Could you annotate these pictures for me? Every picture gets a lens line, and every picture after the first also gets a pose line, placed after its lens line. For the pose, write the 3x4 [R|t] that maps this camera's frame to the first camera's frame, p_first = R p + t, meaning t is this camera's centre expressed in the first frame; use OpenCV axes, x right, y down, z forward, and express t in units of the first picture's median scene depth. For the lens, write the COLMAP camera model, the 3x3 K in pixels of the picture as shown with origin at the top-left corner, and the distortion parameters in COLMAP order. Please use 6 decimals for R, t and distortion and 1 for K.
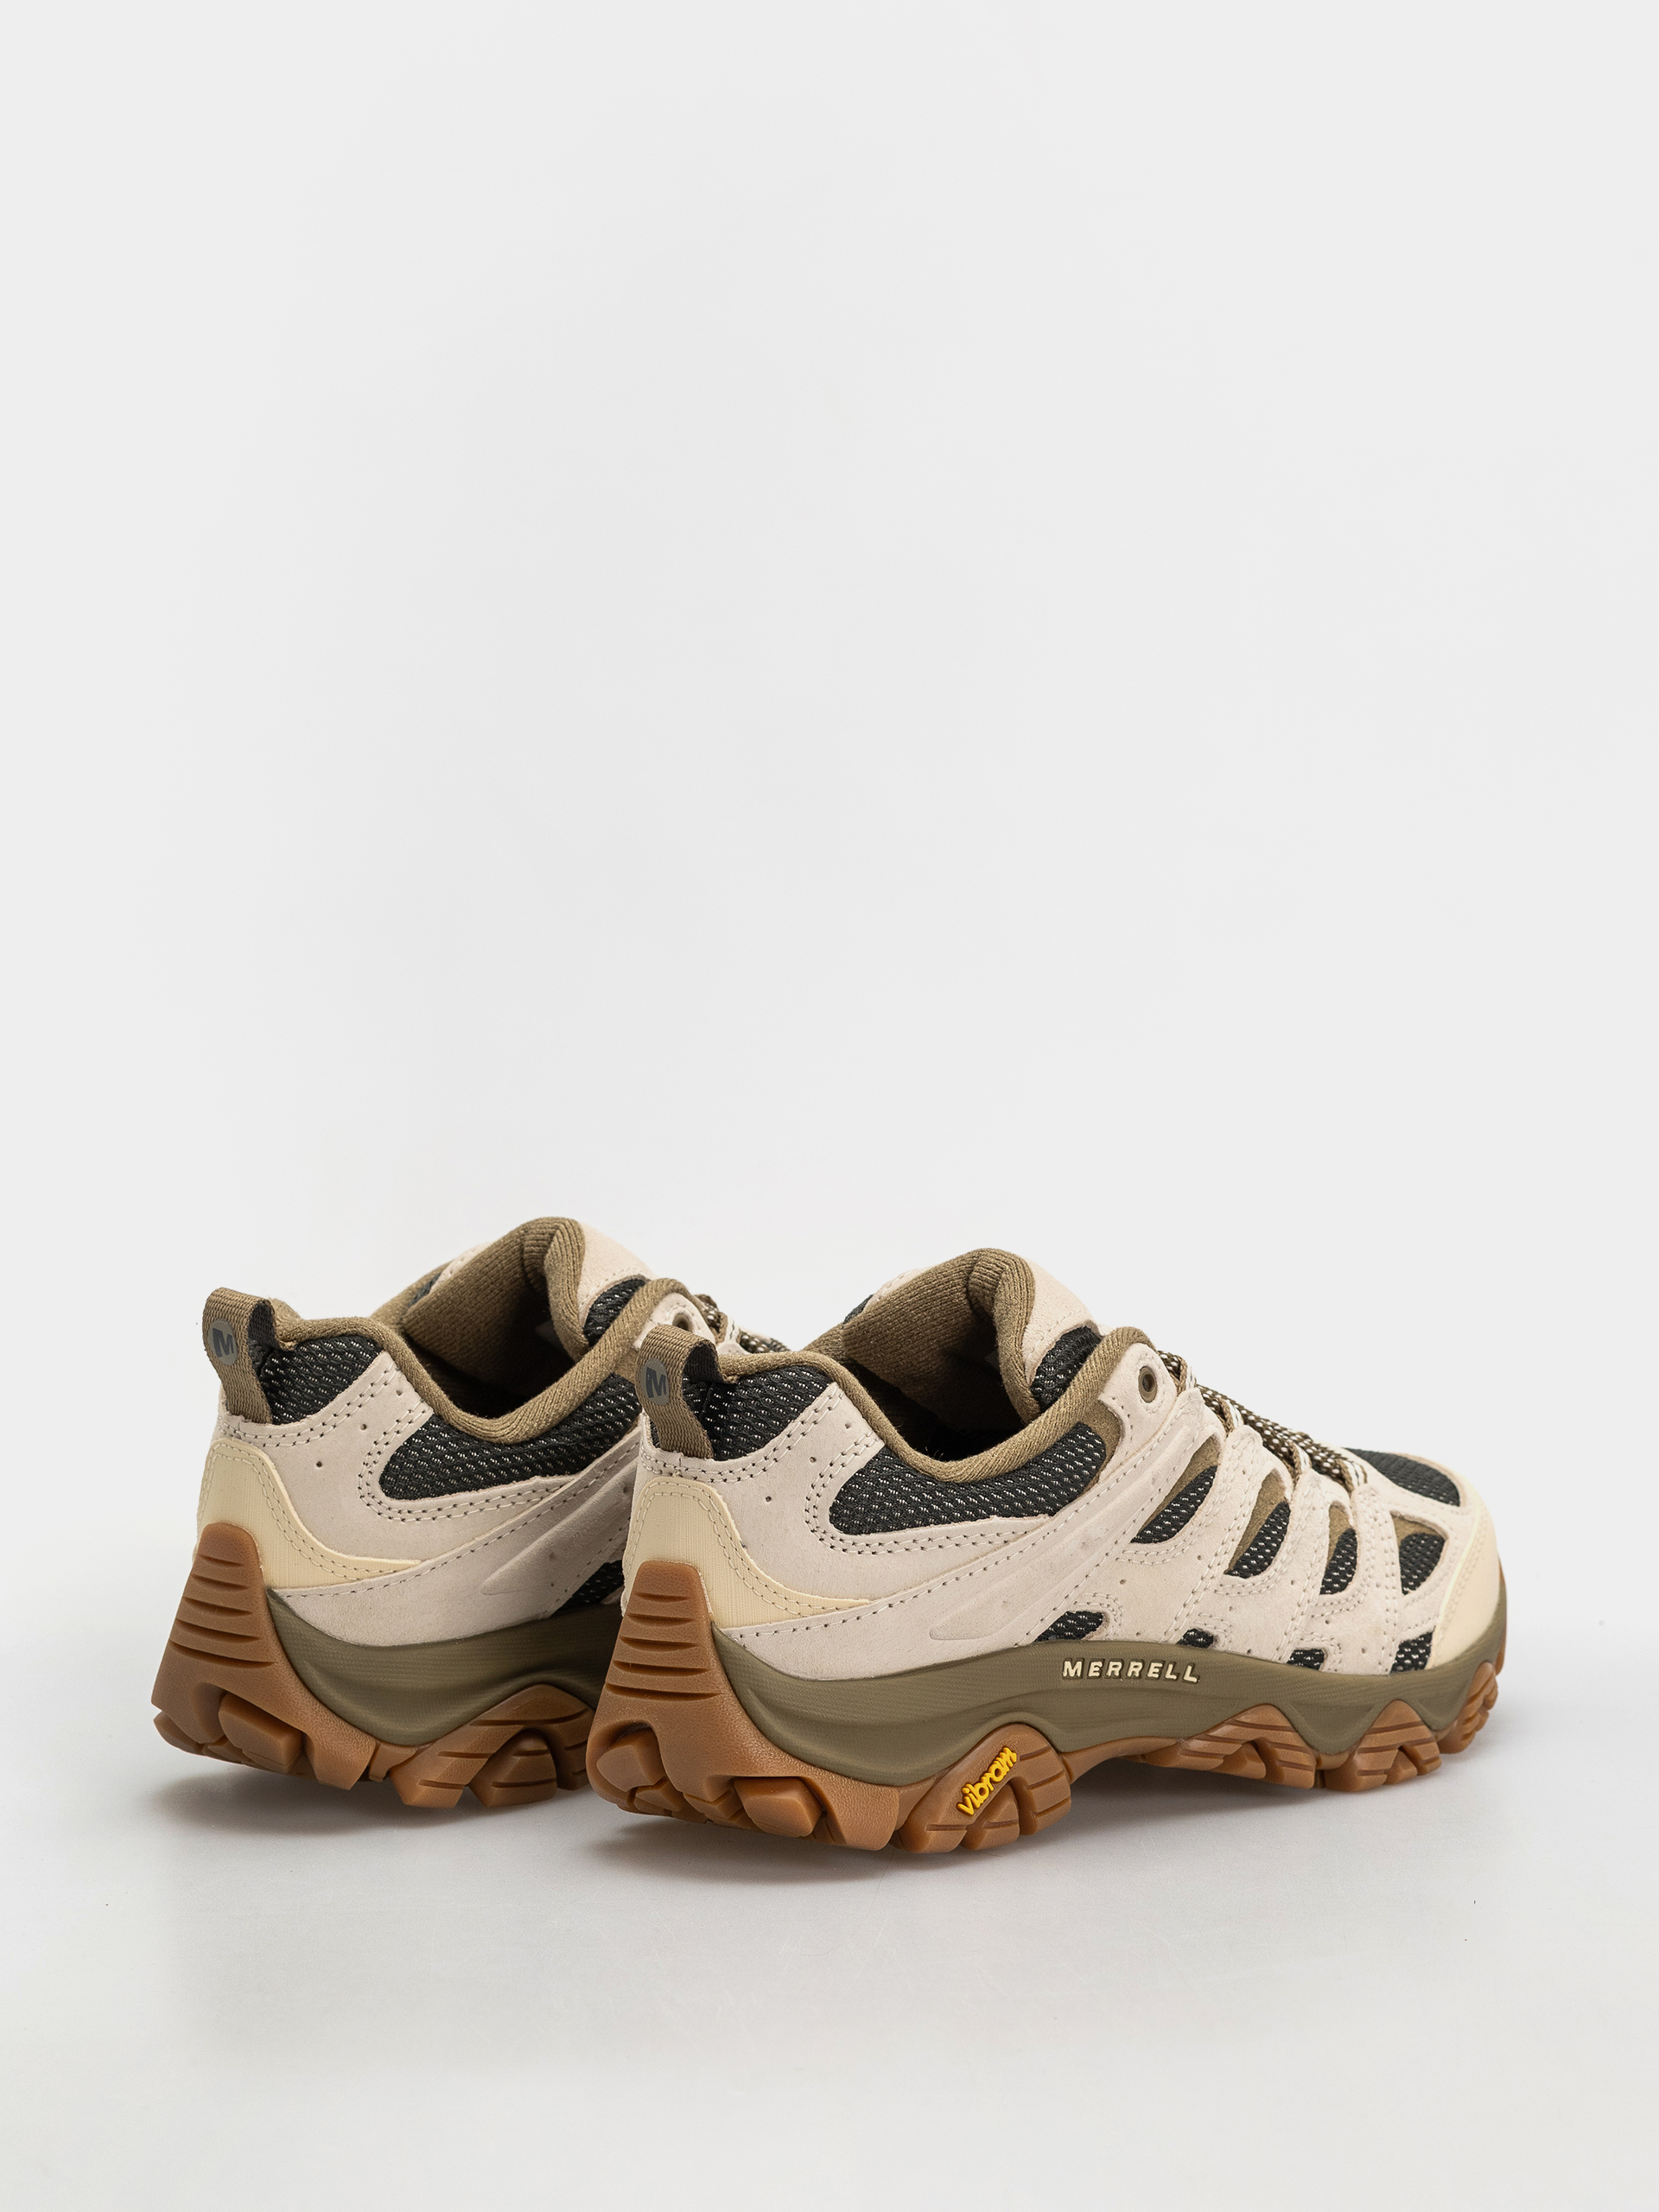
lens RADIAL K [[6717.6, 0, 832.9], [0, 6717.6, 1100.2], [0, 0, 1]] dist [-0.025326, 0.000000]
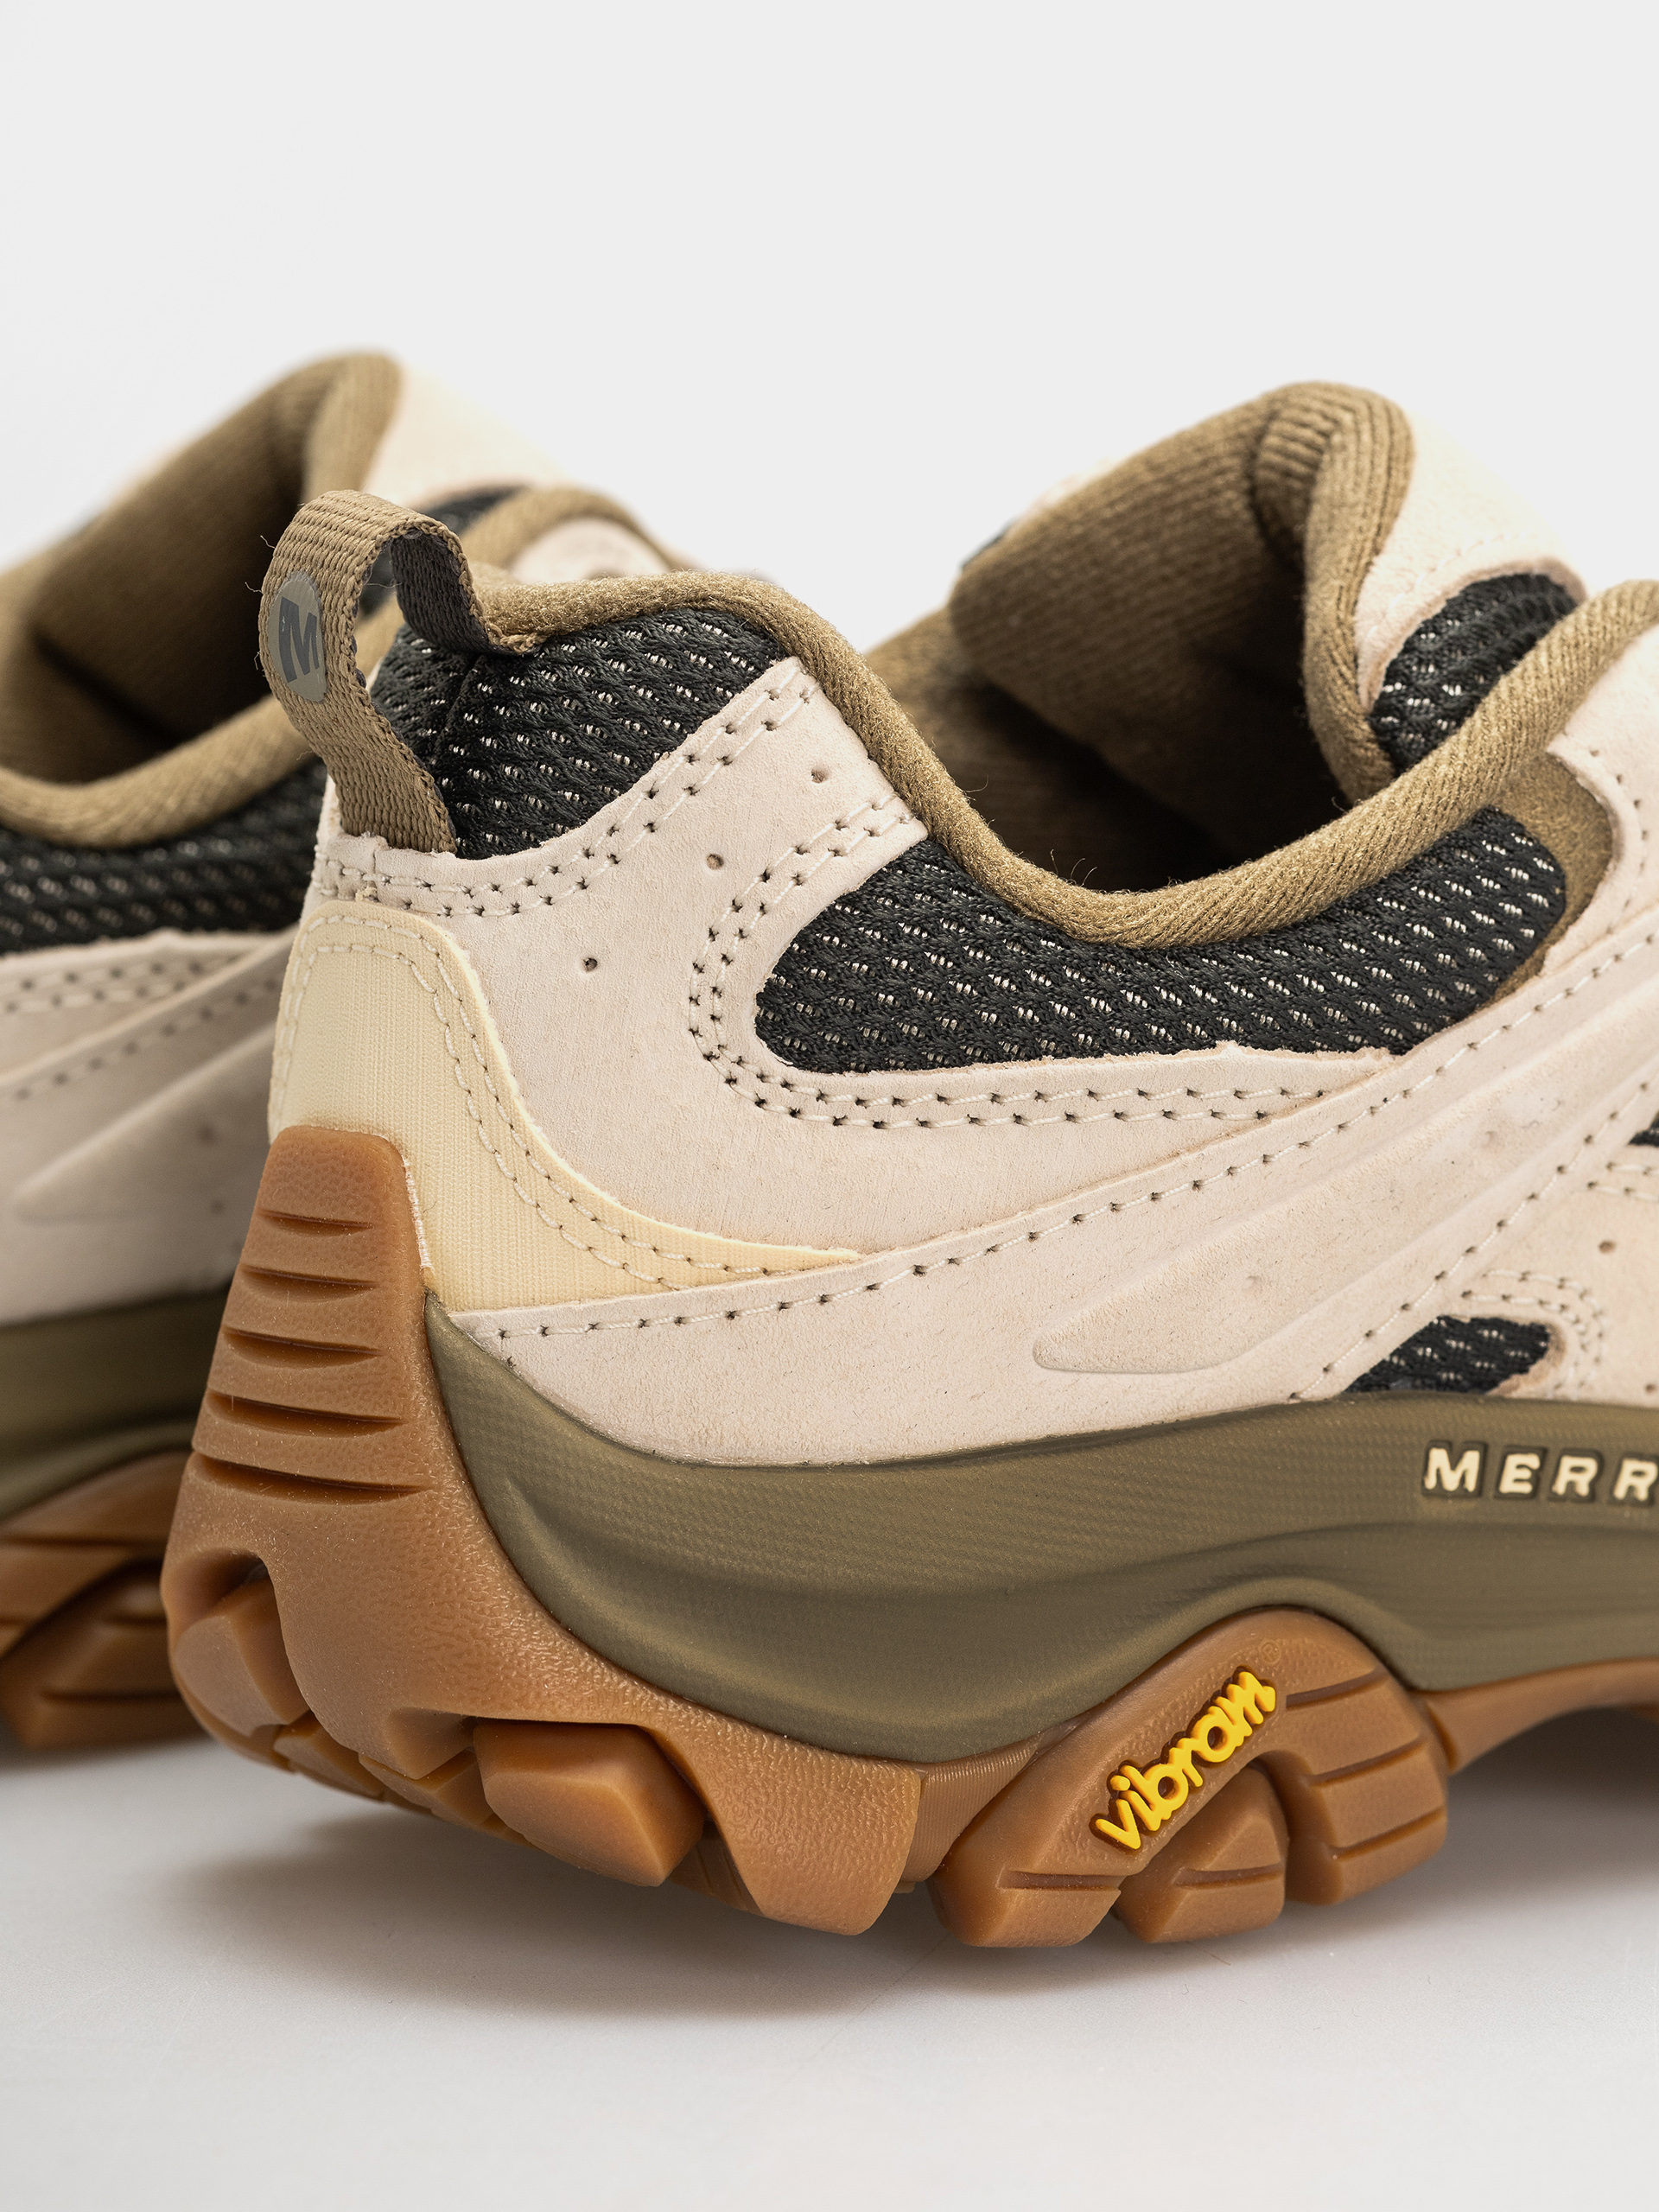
lens RADIAL K [[6717.6, 0, 821.6], [0, 6717.6, 1115.6], [0, 0, 1]] dist [-0.025326, 0.000000]
pose [[0.984807, 0.036487, -0.169777, 0.064796], [-0.032120, 0.999081, 0.028396, 0.056270], [0.170657, -0.022511, 0.985073, 0.634945]]
